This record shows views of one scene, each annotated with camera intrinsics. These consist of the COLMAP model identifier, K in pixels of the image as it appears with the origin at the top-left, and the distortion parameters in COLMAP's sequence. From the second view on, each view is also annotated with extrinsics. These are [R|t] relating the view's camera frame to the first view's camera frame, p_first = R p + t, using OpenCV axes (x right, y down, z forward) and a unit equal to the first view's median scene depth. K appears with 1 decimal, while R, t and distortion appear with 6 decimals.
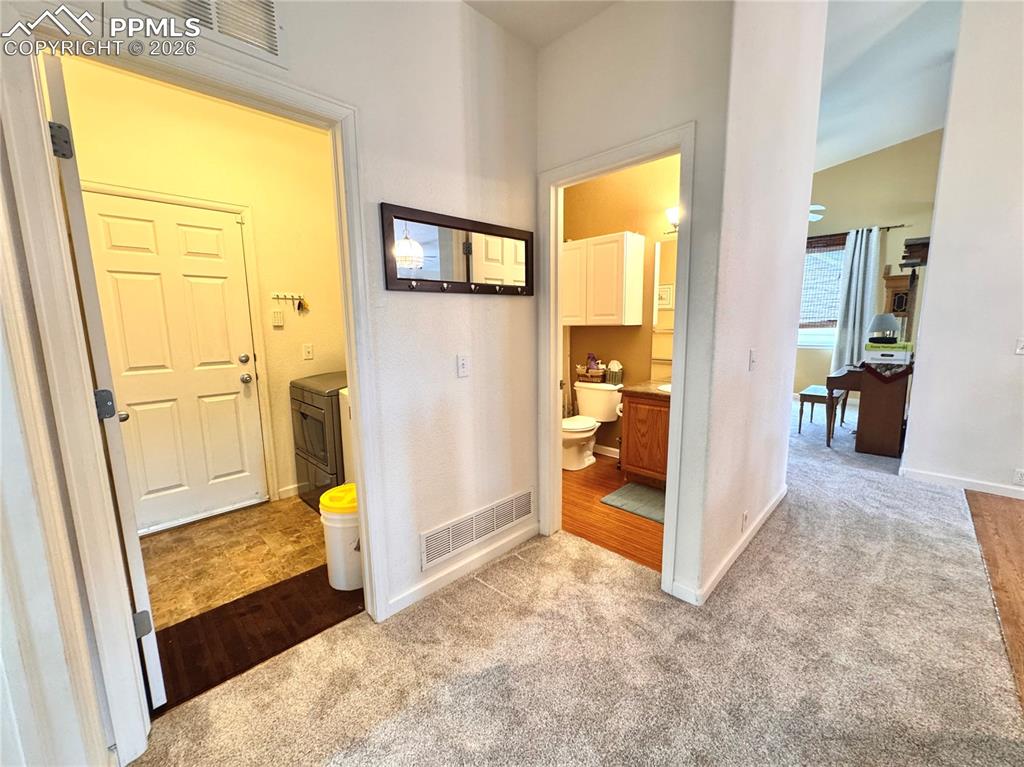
lens RADIAL K [[410.0, 0, 508.9], [0, 410.0, 386.0], [0, 0, 1]] dist [-0.003145, -0.000359]
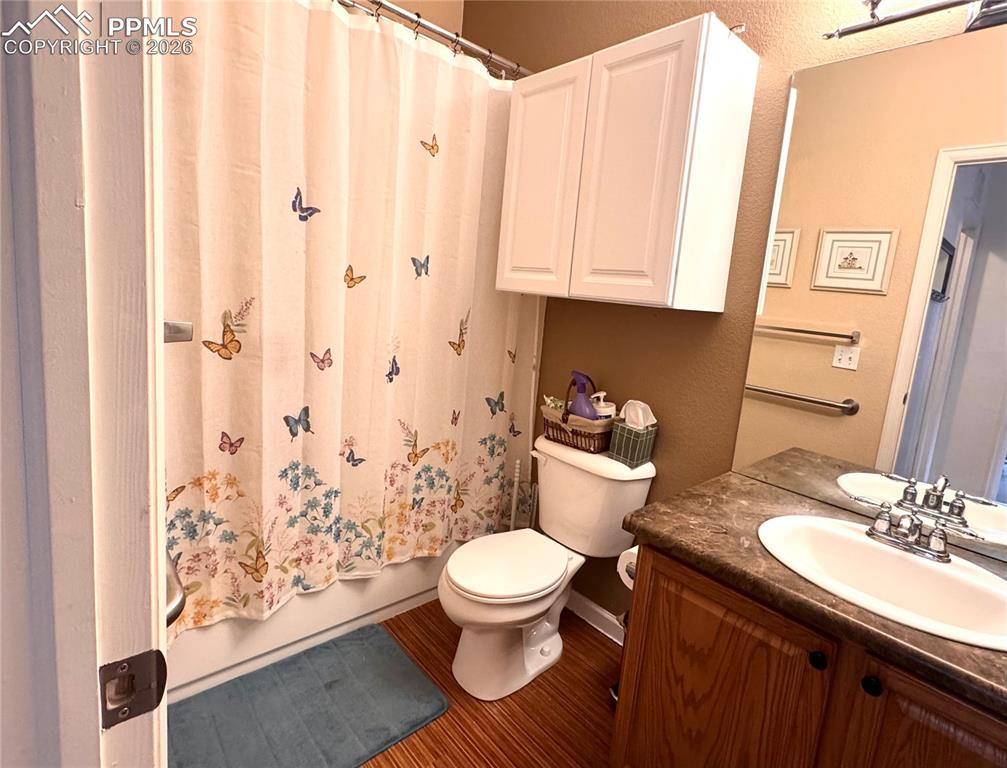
lens RADIAL K [[520.7, 0, 507.2], [0, 520.7, 374.6], [0, 0, 1]] dist [-0.001270, 0.000006]
pose [[0.993393, 0.105048, -0.046218, 0.156746], [-0.104873, 0.994466, 0.006214, -0.074585], [0.046615, -0.001326, 0.998912, 0.513162]]
